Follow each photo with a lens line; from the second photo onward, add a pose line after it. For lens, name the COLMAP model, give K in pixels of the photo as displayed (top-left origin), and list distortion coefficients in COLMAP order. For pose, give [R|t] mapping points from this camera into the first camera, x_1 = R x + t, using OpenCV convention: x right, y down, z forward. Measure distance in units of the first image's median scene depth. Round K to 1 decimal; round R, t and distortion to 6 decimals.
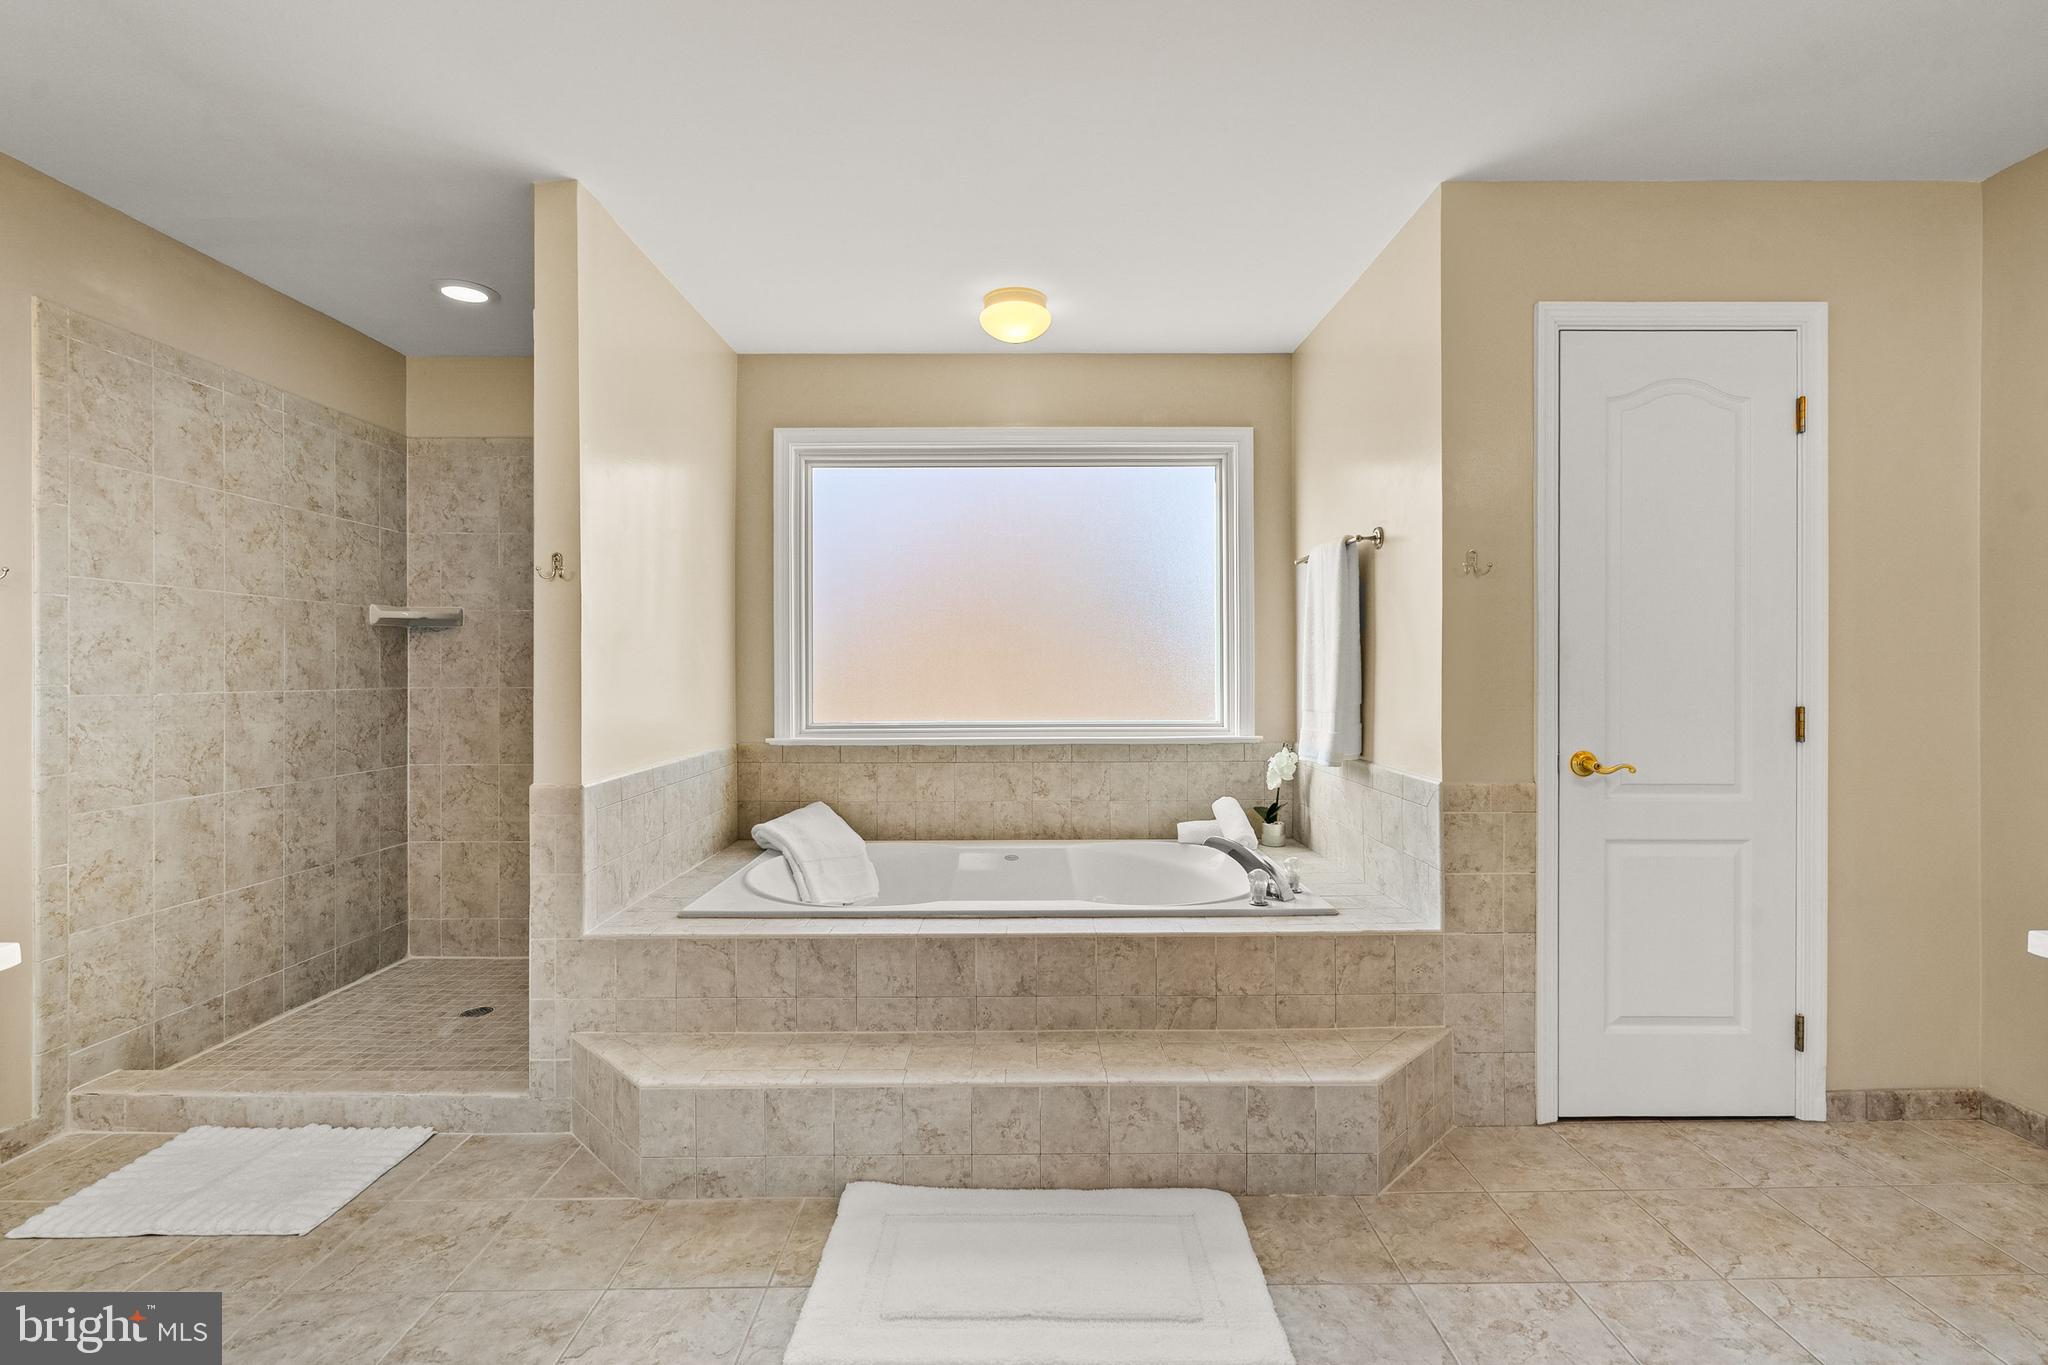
lens RADIAL K [[958.8, 0, 1035.5], [0, 958.8, 674.5], [0, 0, 1]] dist [-0.006884, 0.003455]
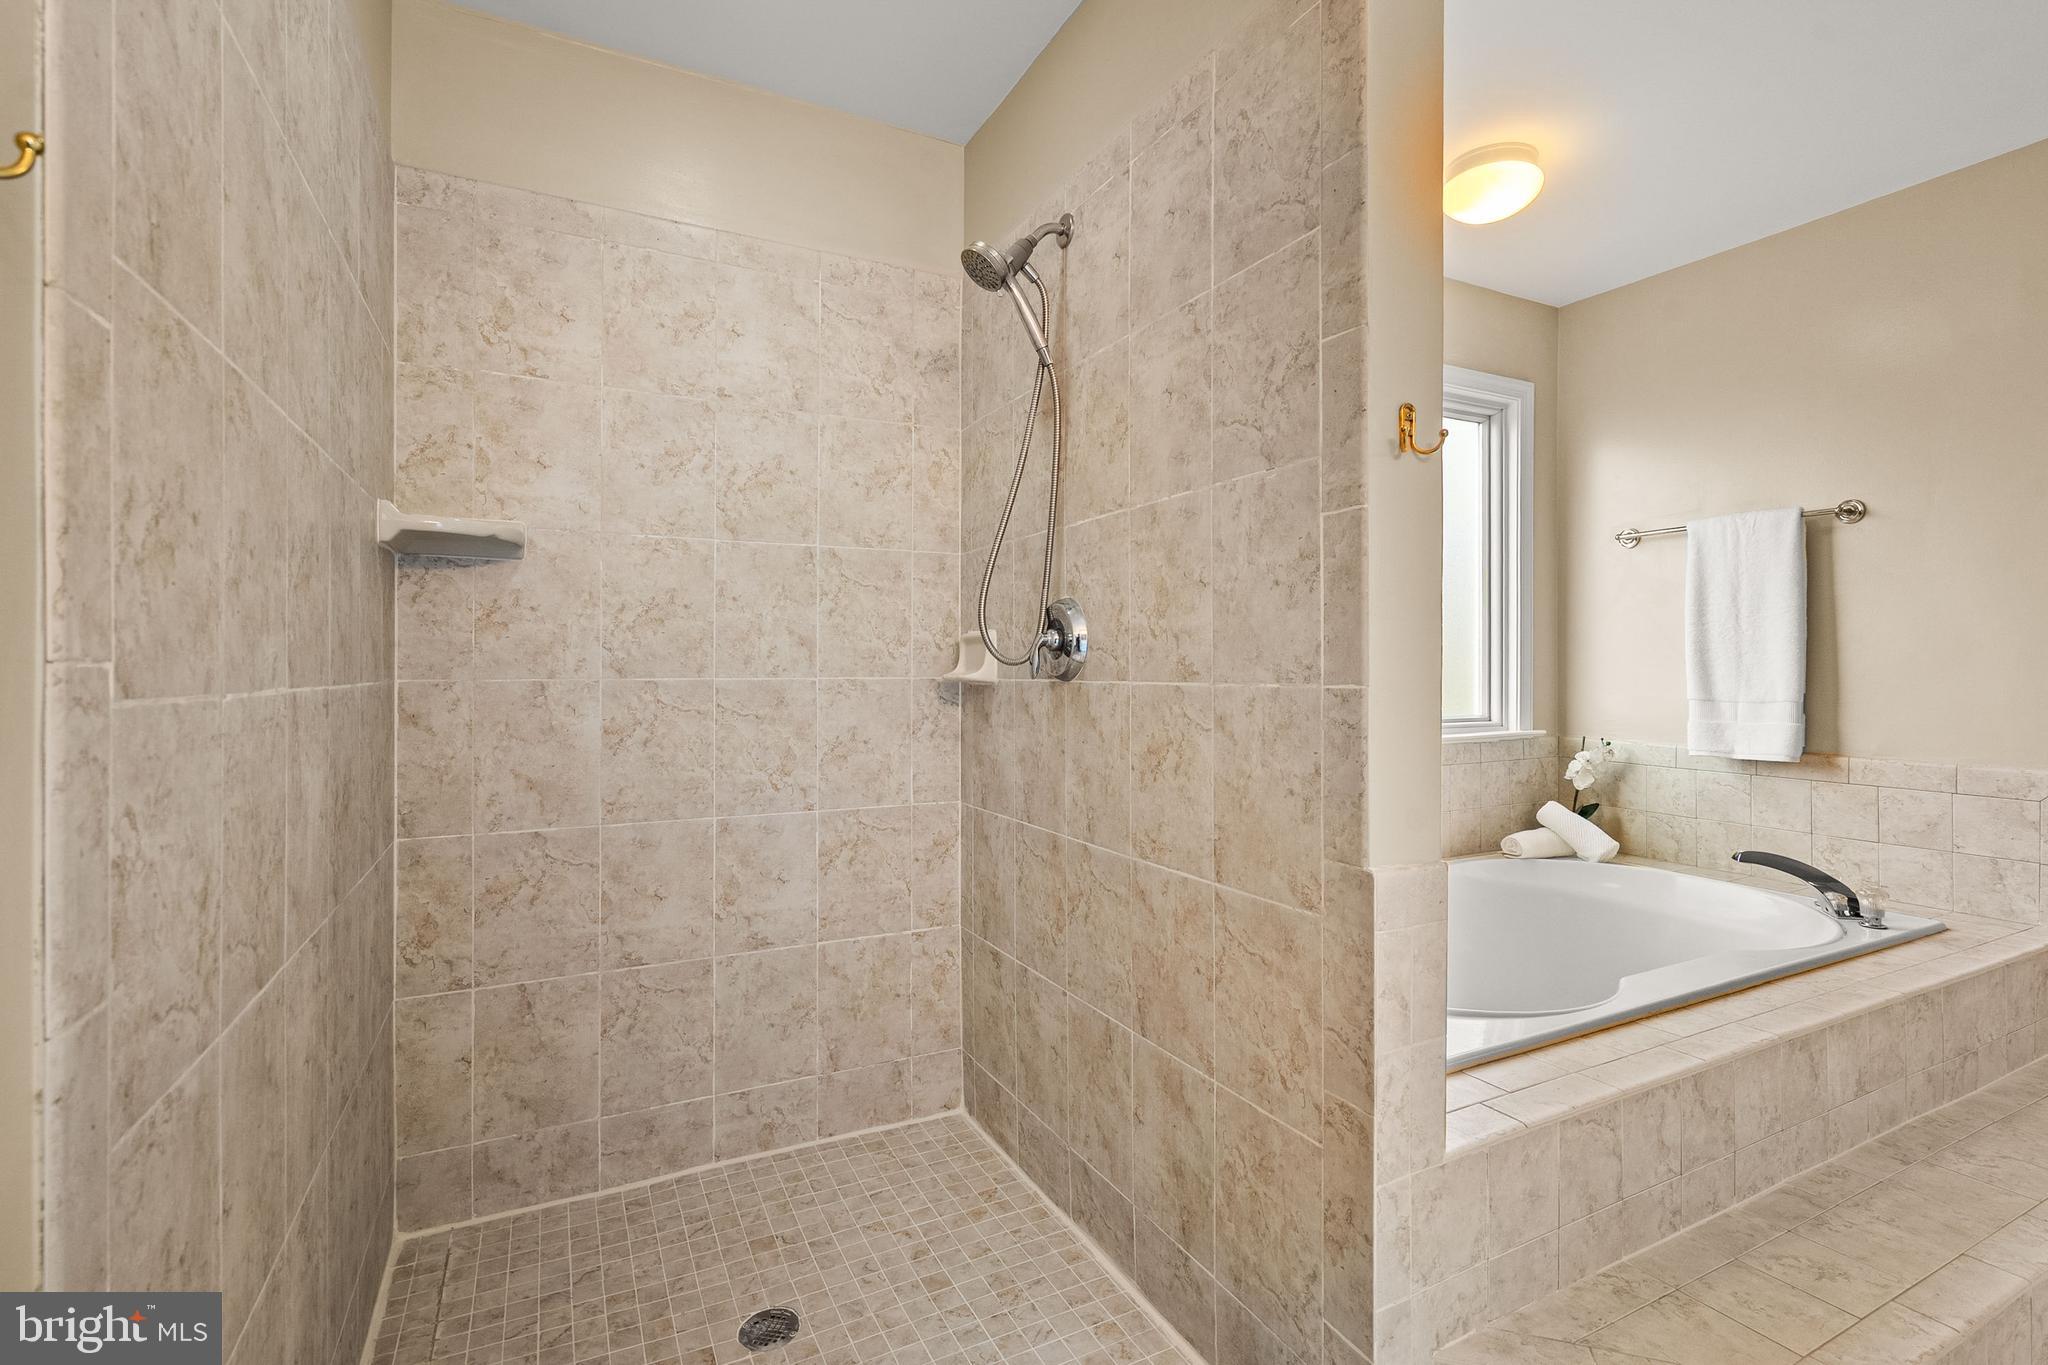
lens RADIAL K [[958.8, 0, 1018.8], [0, 958.8, 668.4], [0, 0, 1]] dist [-0.006884, 0.003455]
pose [[0.887808, 0.000764, 0.460214, -0.599327], [-0.000095, 0.999999, -0.001478, 0.008255], [-0.460215, 0.001268, 0.887807, 0.426873]]
